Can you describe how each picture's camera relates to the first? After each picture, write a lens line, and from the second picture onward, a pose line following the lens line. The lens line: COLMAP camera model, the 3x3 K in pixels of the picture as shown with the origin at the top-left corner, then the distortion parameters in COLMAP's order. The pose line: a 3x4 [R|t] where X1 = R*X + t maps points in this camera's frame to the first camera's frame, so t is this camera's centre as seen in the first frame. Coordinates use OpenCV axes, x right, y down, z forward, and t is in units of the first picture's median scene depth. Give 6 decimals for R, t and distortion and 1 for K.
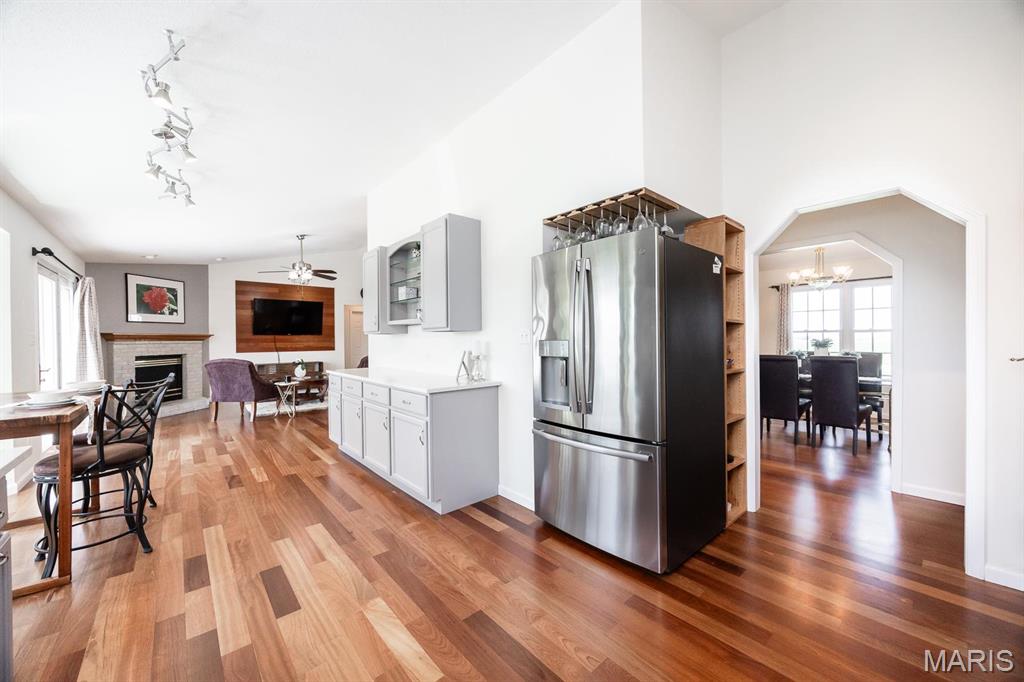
lens RADIAL K [[388.2, 0, 512.0], [0, 388.2, 341.0], [0, 0, 1]] dist [0.001587, -0.000023]
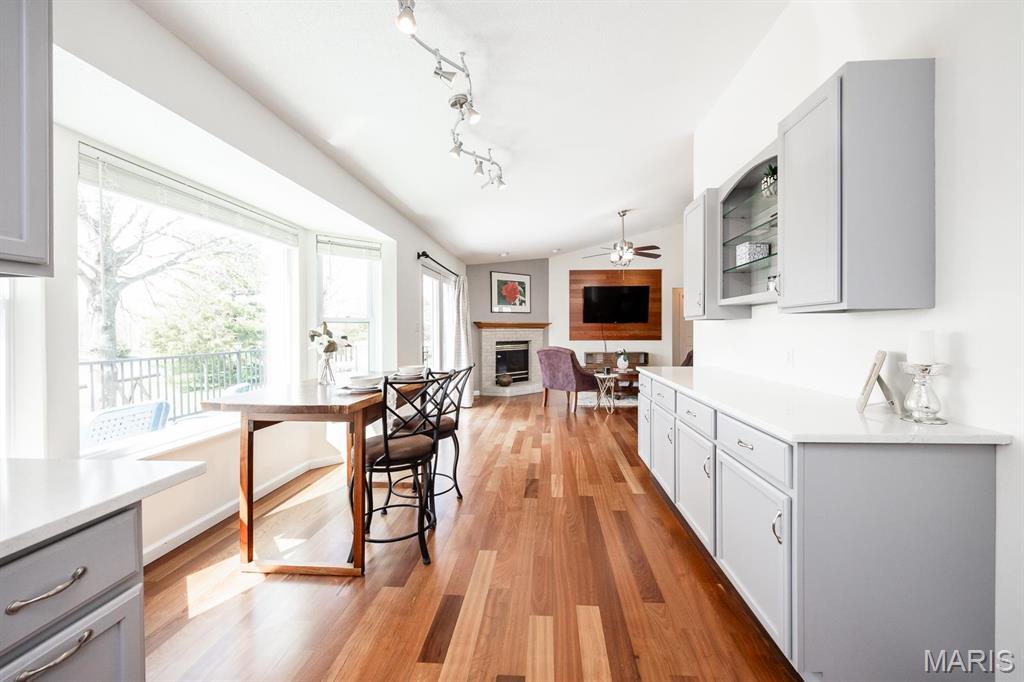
lens RADIAL K [[410.2, 0, 522.0], [0, 410.2, 332.9], [0, 0, 1]] dist [-0.002495, -0.000135]
pose [[0.711939, 0.012128, -0.702137, -0.041546], [-0.006707, 0.999923, 0.010471, -0.000038], [0.702209, -0.002746, 0.711965, 0.165396]]
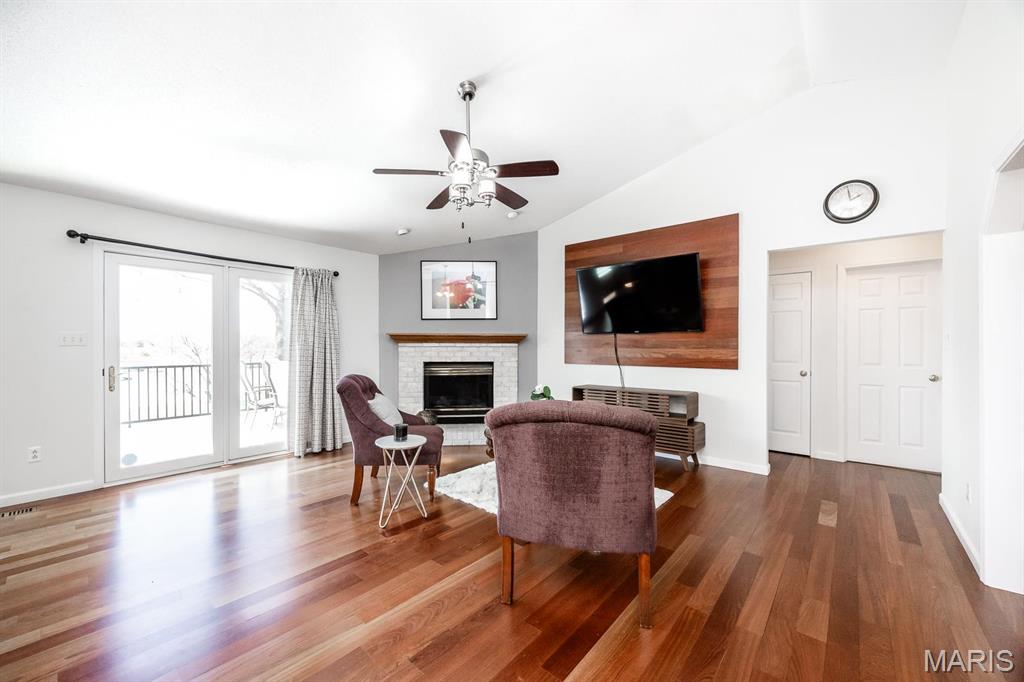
lens RADIAL K [[399.8, 0, 512.0], [0, 399.8, 341.0], [0, 0, 1]] dist [-0.000438, 0.000000]
pose [[0.146450, 0.000510, -0.989218, -0.115577], [-0.008563, 0.999963, -0.000752, -0.004392], [0.989181, 0.008581, 0.146448, 1.011113]]
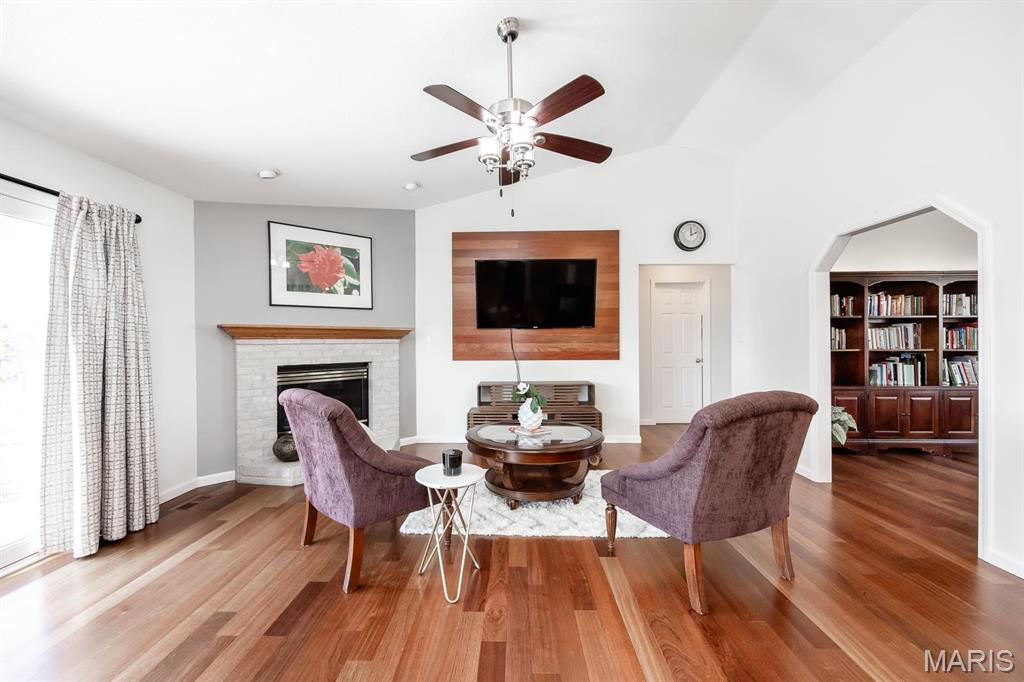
lens RADIAL K [[403.6, 0, 498.3], [0, 403.6, 340.0], [0, 0, 1]] dist [-0.000575, 0.000066]
pose [[0.726505, 0.004985, -0.687143, -0.315409], [-0.004999, 0.999986, 0.001969, -0.000985], [0.687143, 0.002005, 0.726519, 0.757258]]
